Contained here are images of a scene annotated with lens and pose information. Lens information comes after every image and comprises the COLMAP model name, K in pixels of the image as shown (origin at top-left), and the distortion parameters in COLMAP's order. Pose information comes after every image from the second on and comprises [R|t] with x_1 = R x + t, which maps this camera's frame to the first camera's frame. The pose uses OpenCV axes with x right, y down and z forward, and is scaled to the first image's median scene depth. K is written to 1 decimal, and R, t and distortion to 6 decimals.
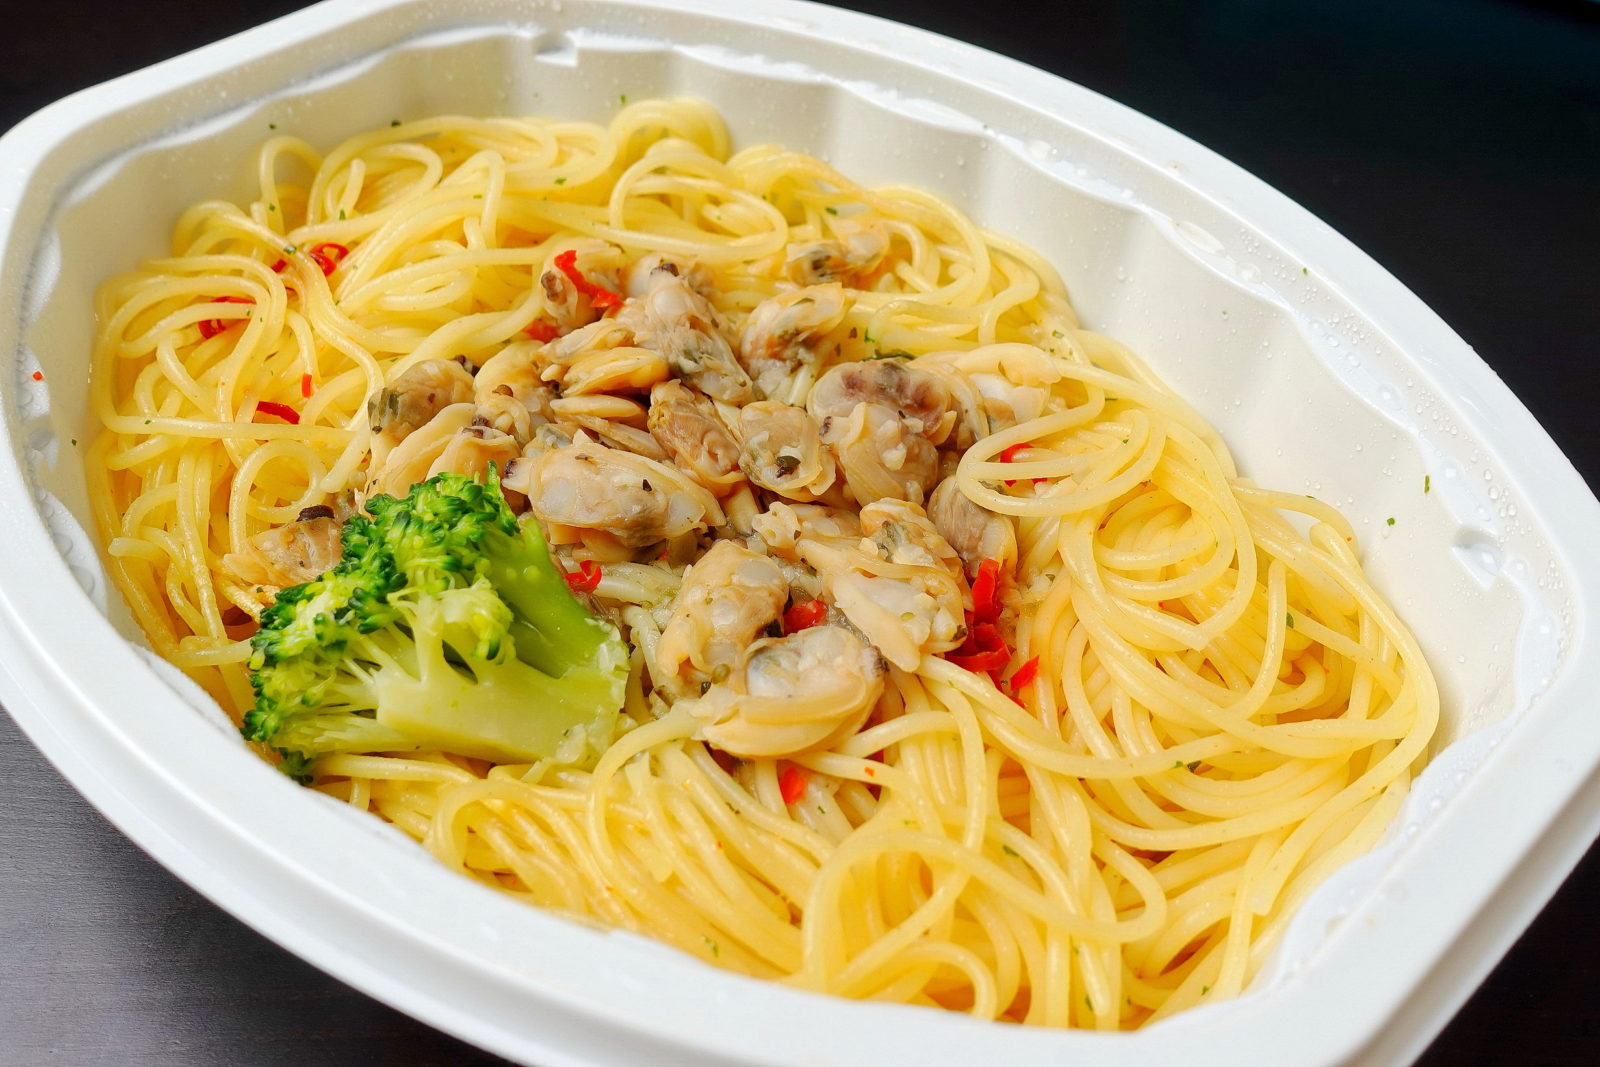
lens RADIAL K [[1680.7, 0, 799.3], [0, 1680.7, 580.6], [0, 0, 1]] dist [-0.006703, 0.348107]
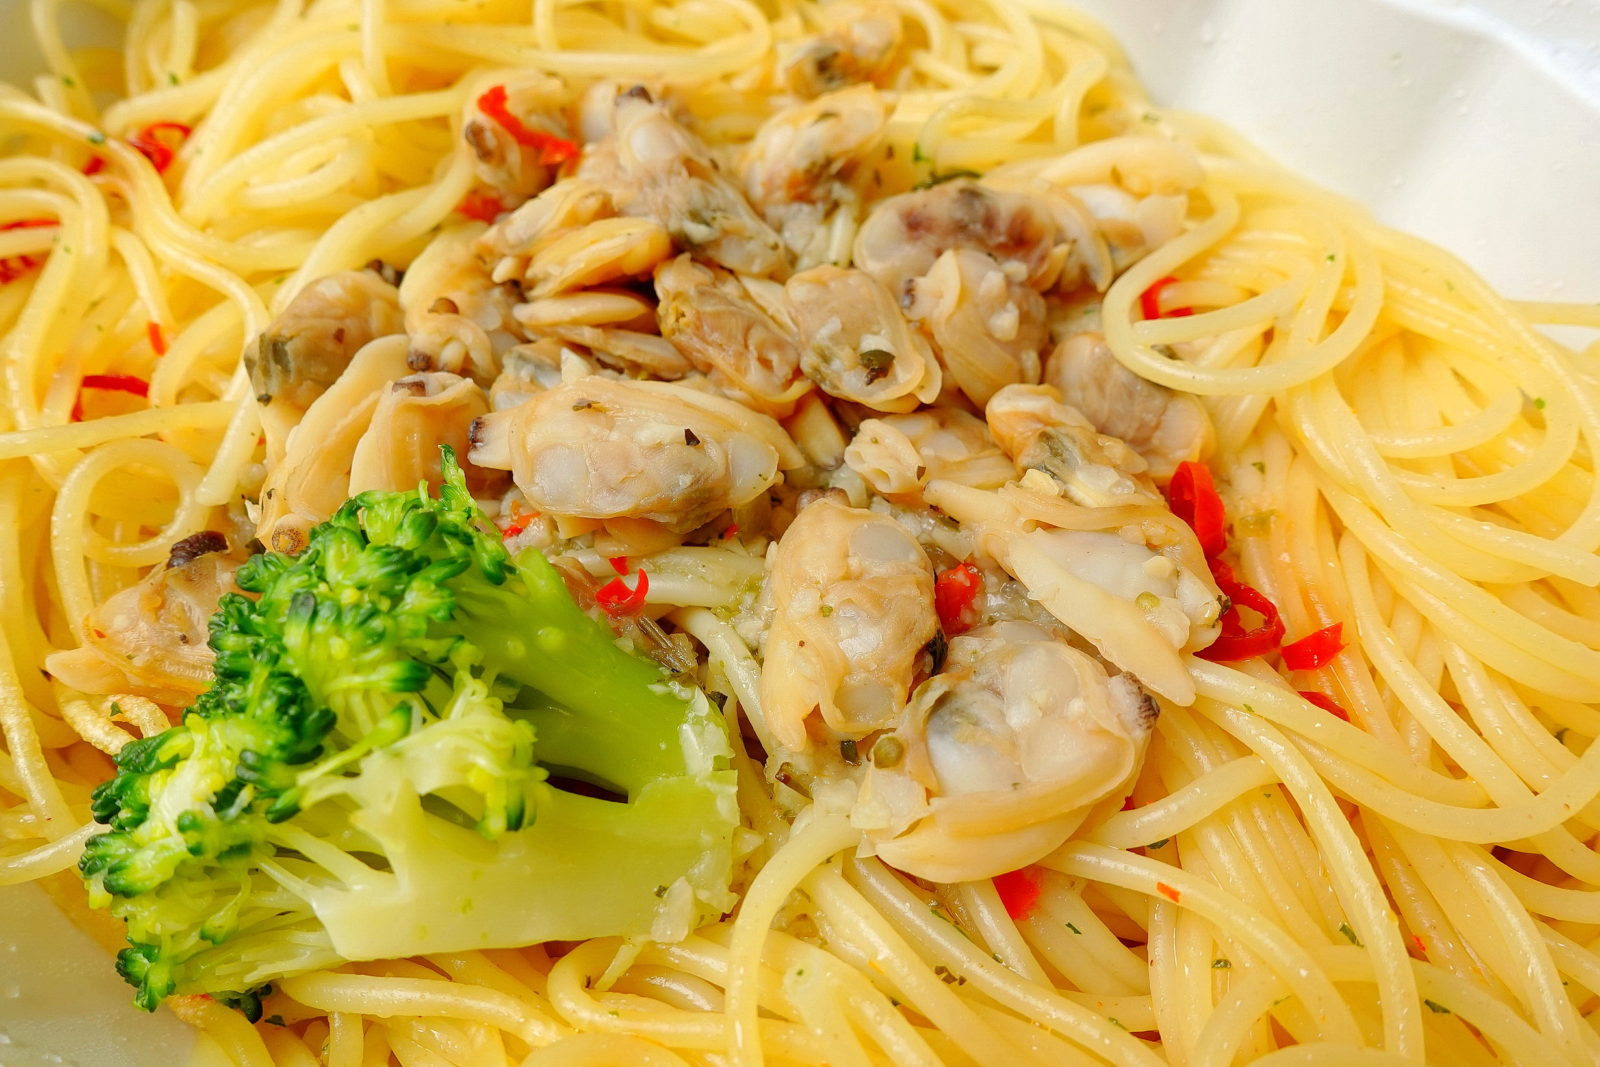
lens RADIAL K [[1058.6, 0, 808.9], [0, 1058.6, 533.1], [0, 0, 1]] dist [0.010524, -0.002989]
pose [[0.982256, -0.166904, 0.085535, -0.081528], [0.145961, 0.966708, 0.210169, -0.094295], [-0.117765, -0.193955, 0.973916, 0.544343]]
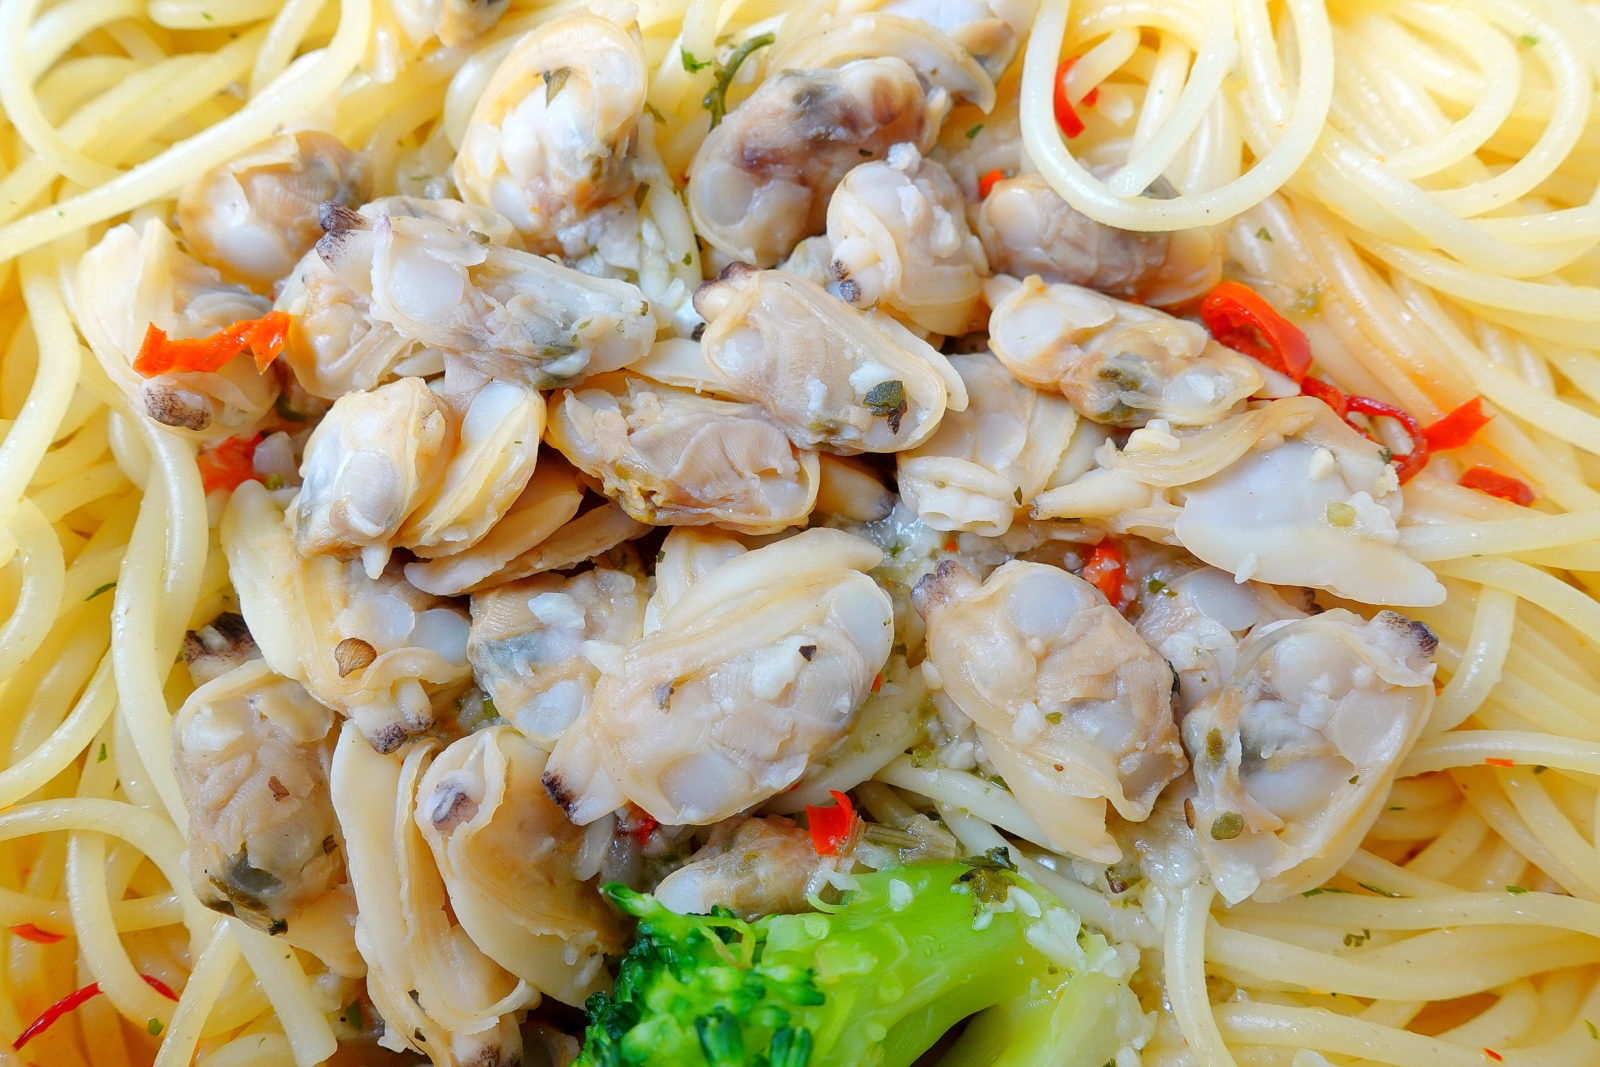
lens RADIAL K [[1058.6, 0, 808.9], [0, 1058.6, 533.1], [0, 0, 1]] dist [0.010524, -0.002989]
pose [[0.663841, -0.735881, 0.133392, -0.101073], [0.523939, 0.584887, 0.619189, -0.267838], [-0.533669, -0.341154, 0.773829, 0.703767]]
